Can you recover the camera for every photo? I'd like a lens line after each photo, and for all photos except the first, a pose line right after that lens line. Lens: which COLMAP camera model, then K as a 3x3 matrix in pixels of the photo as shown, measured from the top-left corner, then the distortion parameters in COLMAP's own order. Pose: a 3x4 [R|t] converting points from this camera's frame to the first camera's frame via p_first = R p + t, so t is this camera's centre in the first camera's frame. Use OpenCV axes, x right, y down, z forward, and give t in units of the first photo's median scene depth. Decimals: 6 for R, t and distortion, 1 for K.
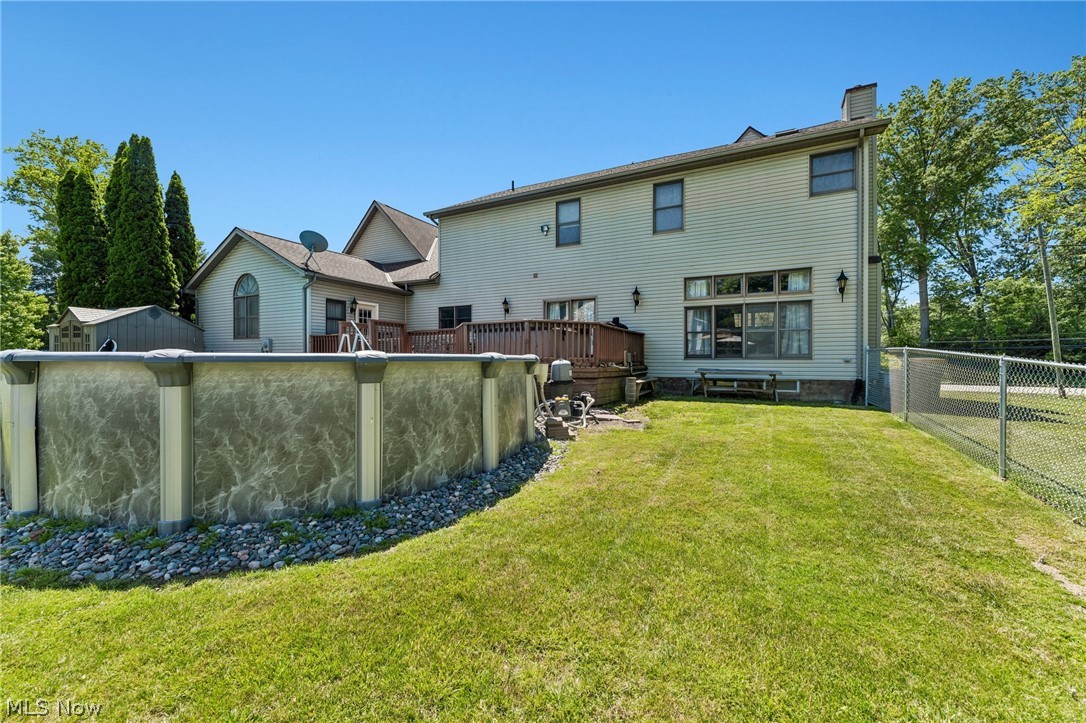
lens RADIAL K [[448.0, 0, 546.2], [0, 448.0, 357.5], [0, 0, 1]] dist [-0.001590, 0.000024]
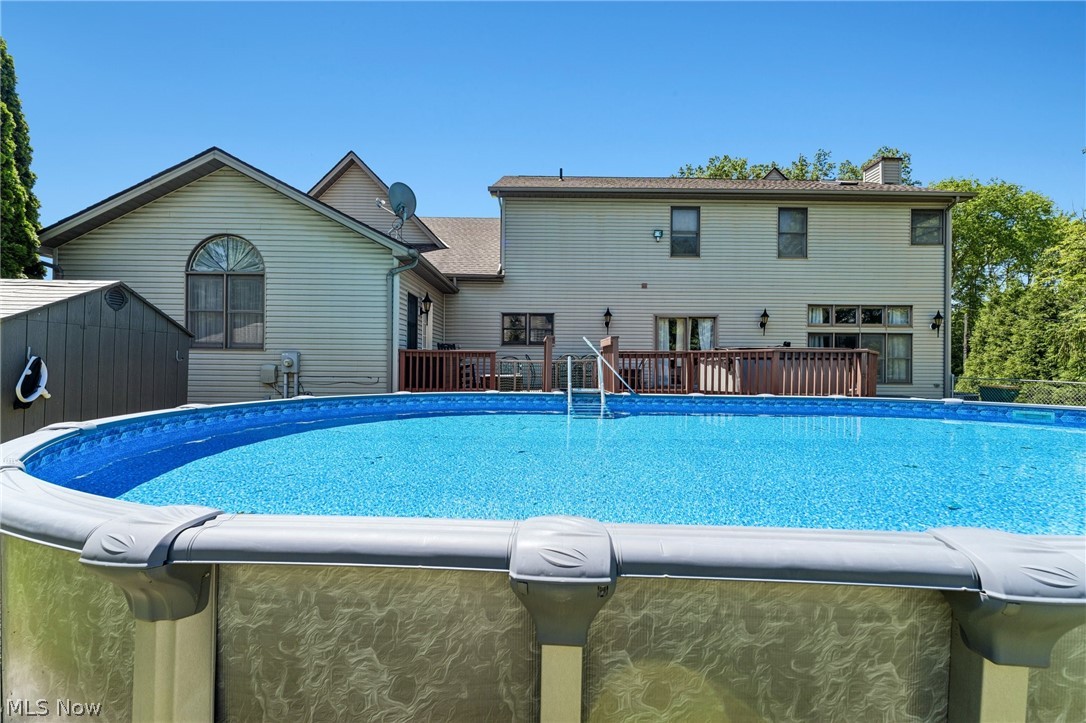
lens RADIAL K [[448.0, 0, 542.9], [0, 448.0, 360.8], [0, 0, 1]] dist [-0.001590, 0.000024]
pose [[0.869451, 0.009655, 0.493925, -0.688615], [-0.007853, 0.999953, -0.005724, -0.035274], [-0.493957, 0.001098, 0.869486, 0.383522]]
